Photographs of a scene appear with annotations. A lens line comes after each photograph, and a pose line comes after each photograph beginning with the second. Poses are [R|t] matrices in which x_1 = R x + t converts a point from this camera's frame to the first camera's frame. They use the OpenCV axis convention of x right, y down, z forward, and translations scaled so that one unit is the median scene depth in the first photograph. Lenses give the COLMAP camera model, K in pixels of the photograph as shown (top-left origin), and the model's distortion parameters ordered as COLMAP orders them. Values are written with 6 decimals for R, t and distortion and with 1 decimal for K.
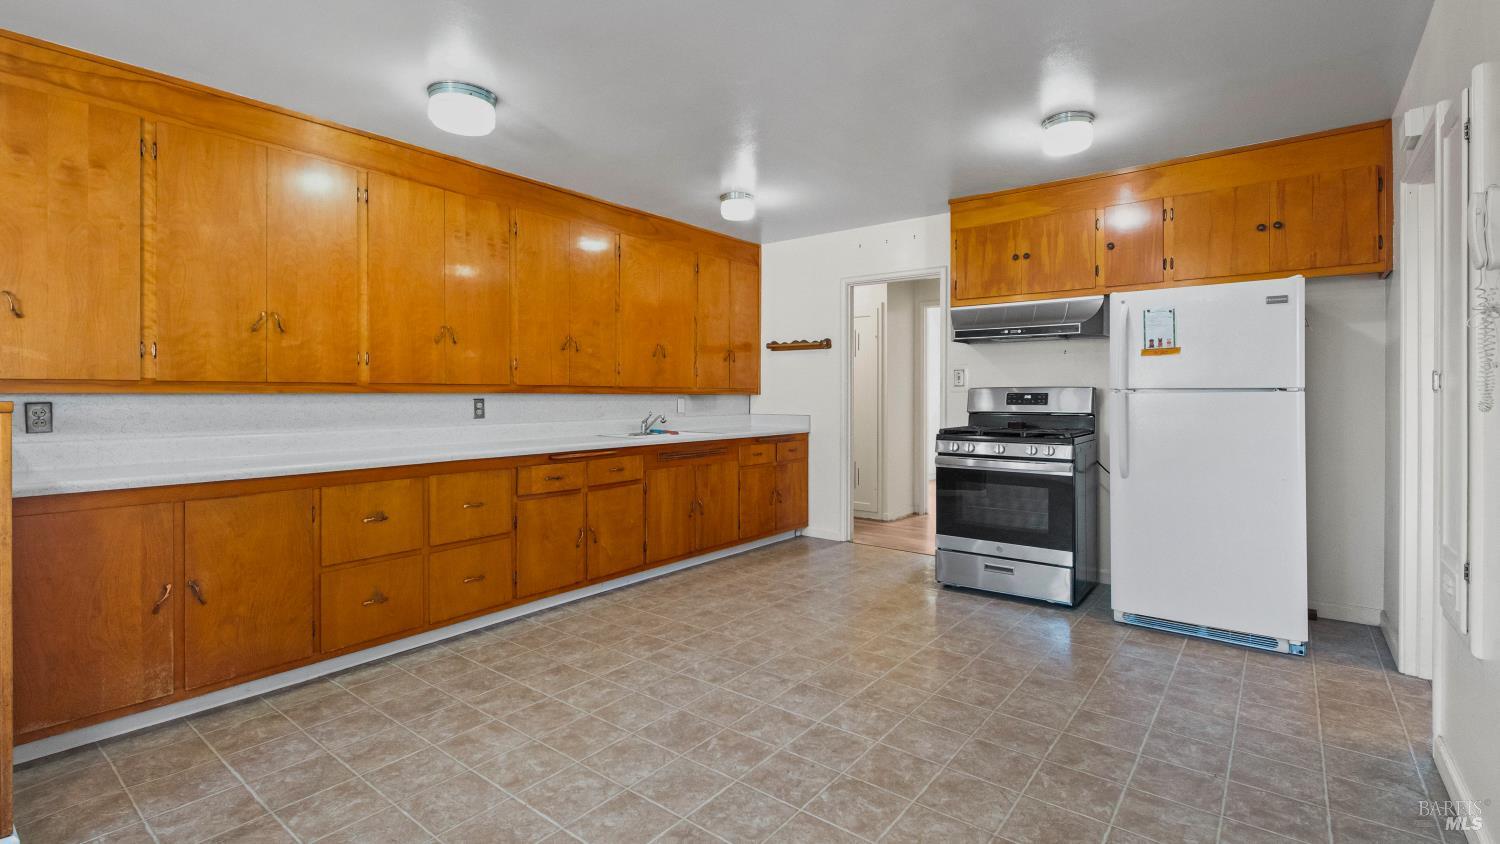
lens RADIAL K [[680.4, 0, 750.1], [0, 680.4, 395.6], [0, 0, 1]] dist [0.006251, -0.002434]
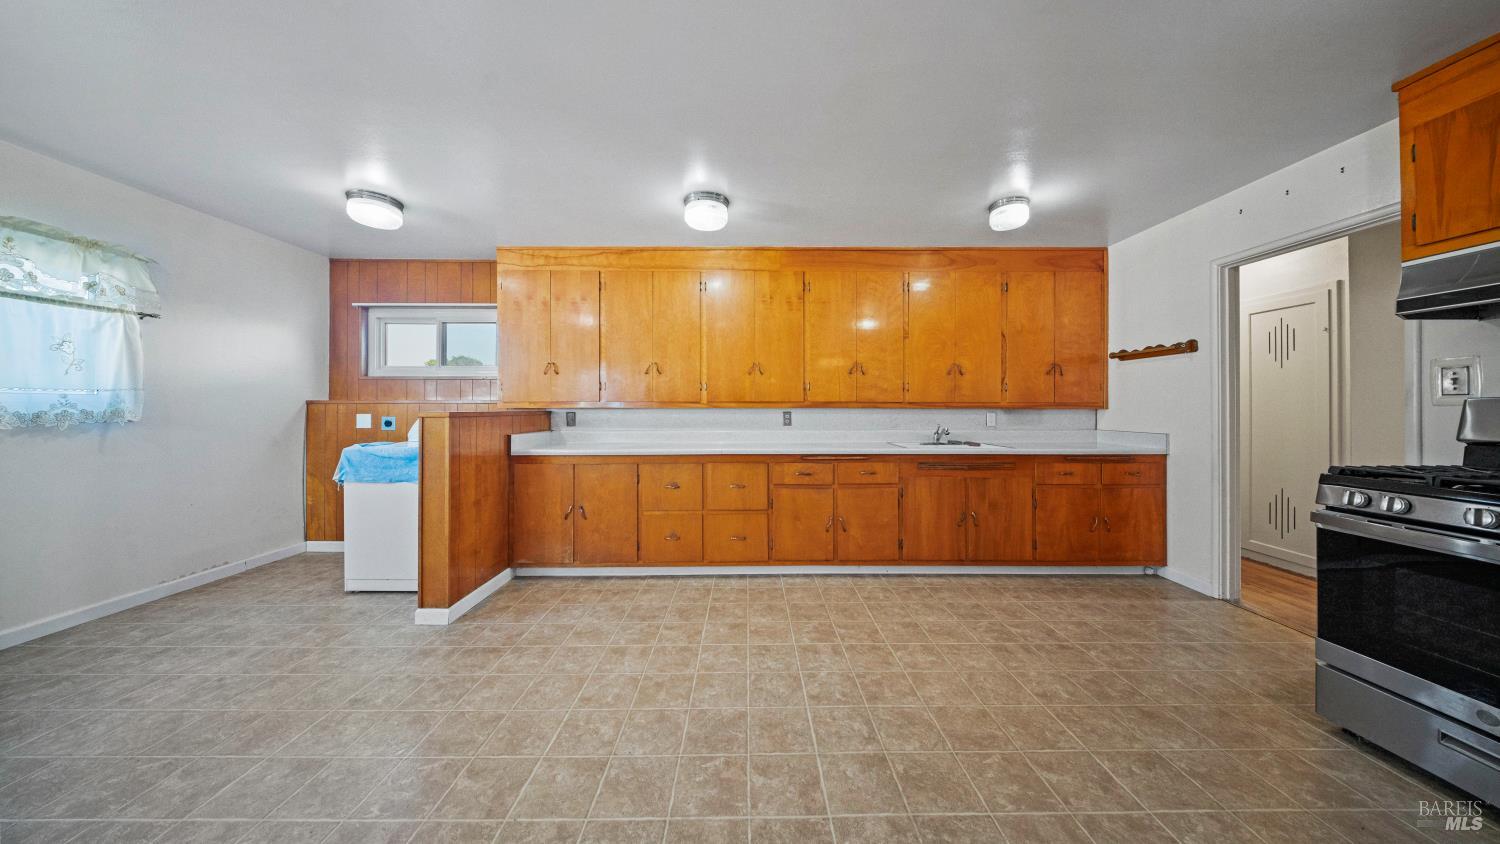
lens RADIAL K [[444.7, 0, 749.3], [0, 444.7, 402.5], [0, 0, 1]] dist [-0.000368, -0.000794]
pose [[0.621181, -0.010481, -0.783597, 0.360593], [-0.001788, 0.999889, -0.014792, -0.000870], [0.783665, 0.010589, 0.621094, 0.469882]]
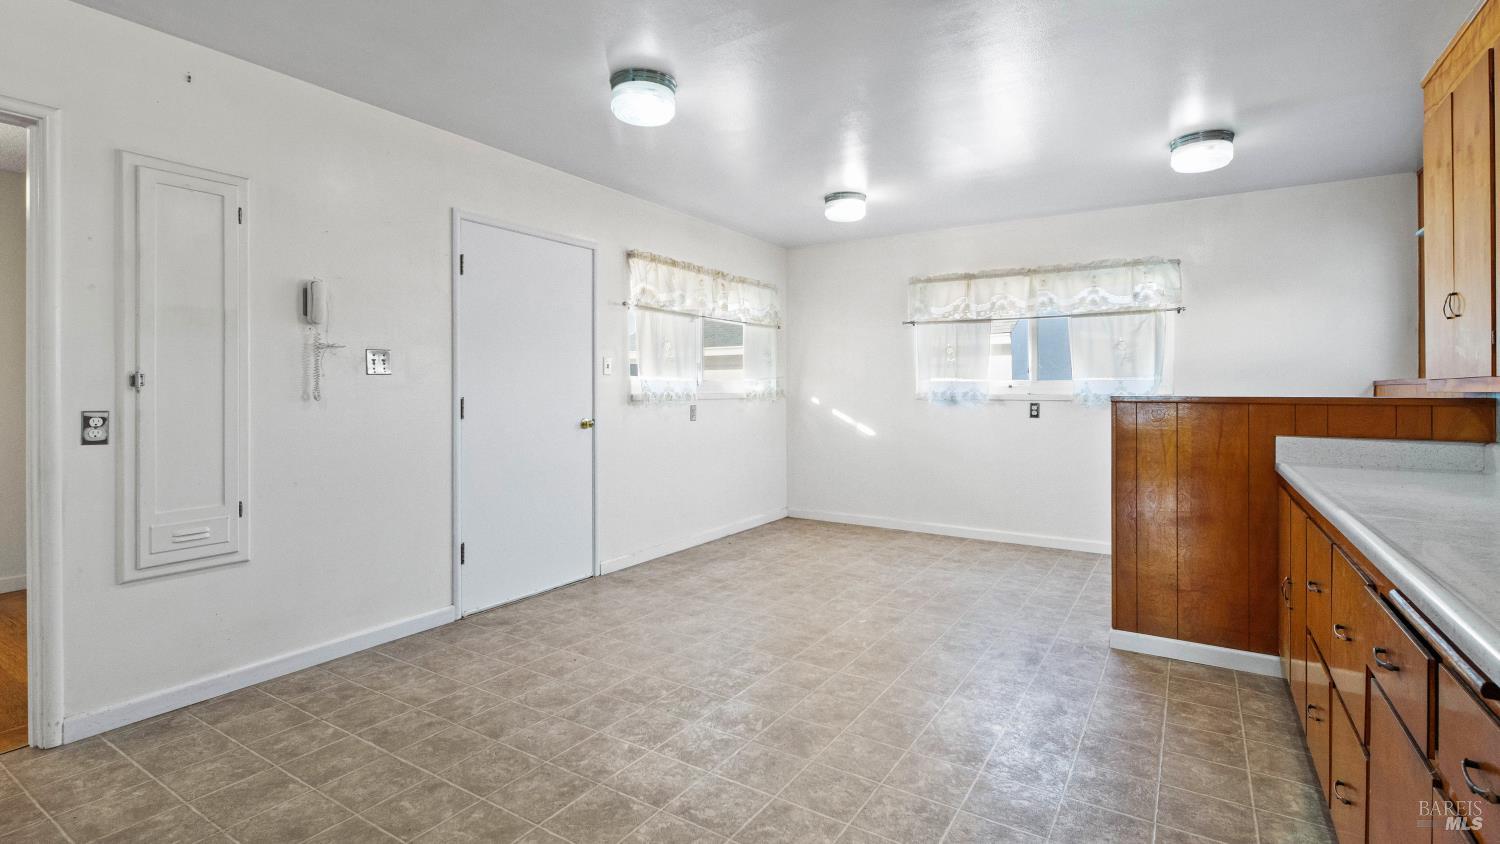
lens RADIAL K [[680.4, 0, 744.1], [0, 680.4, 394.6], [0, 0, 1]] dist [0.006251, -0.002434]
pose [[-0.996159, -0.000369, -0.087562, 0.045086], [-0.001271, 0.999947, 0.010251, -0.006773], [0.087554, 0.010323, -0.996106, 1.512445]]
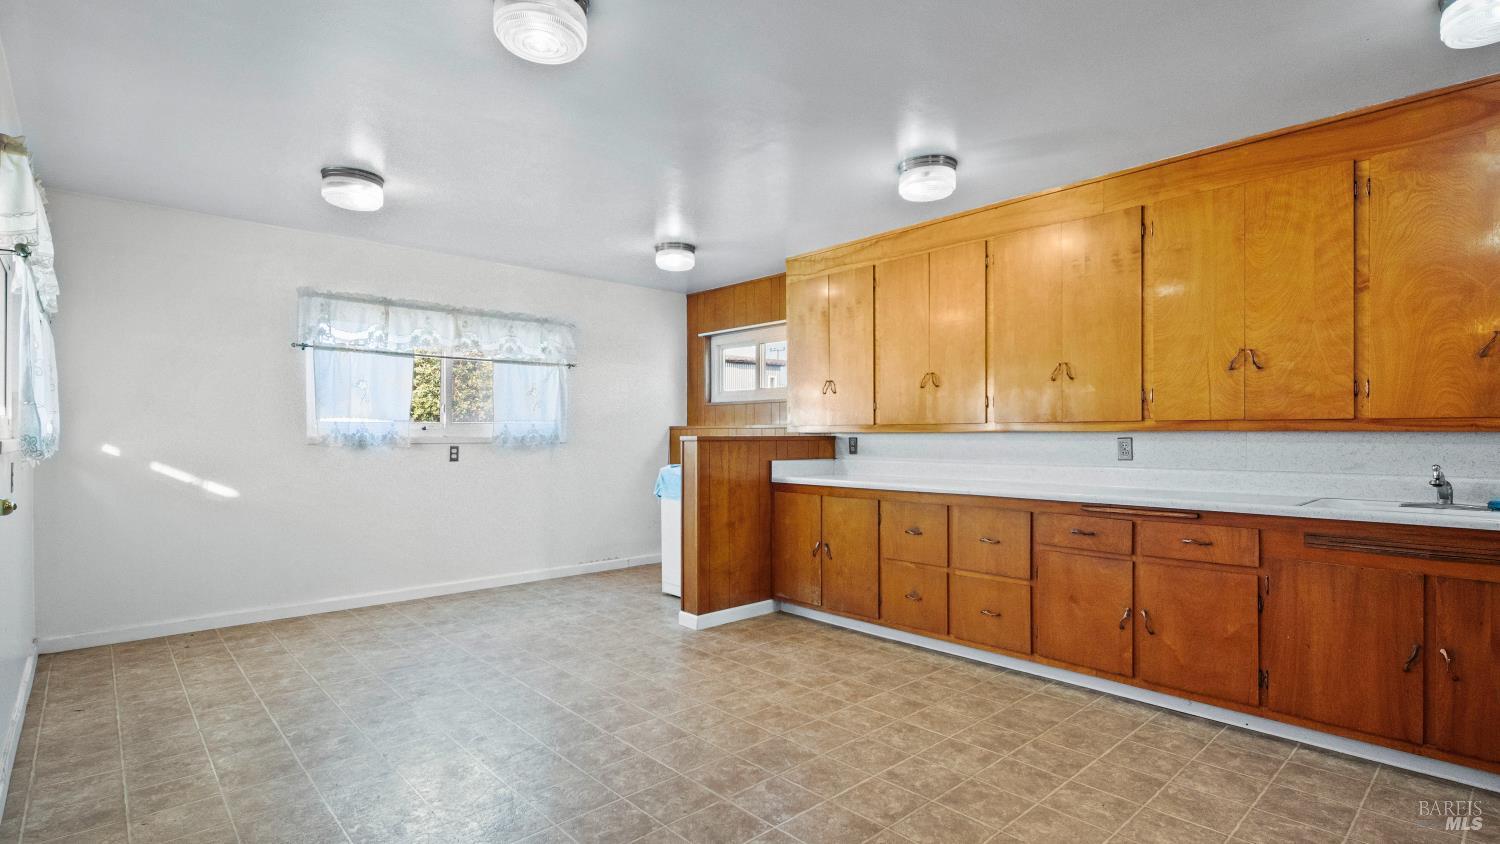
lens RADIAL K [[715.2, 0, 751.2], [0, 715.2, 430.6], [0, 0, 1]] dist [-0.002094, -0.001171]
pose [[-0.167504, -0.006167, -0.985852, 0.759256], [-0.001749, 0.999981, -0.005958, 0.002484], [0.985870, 0.000726, -0.167512, 0.880780]]
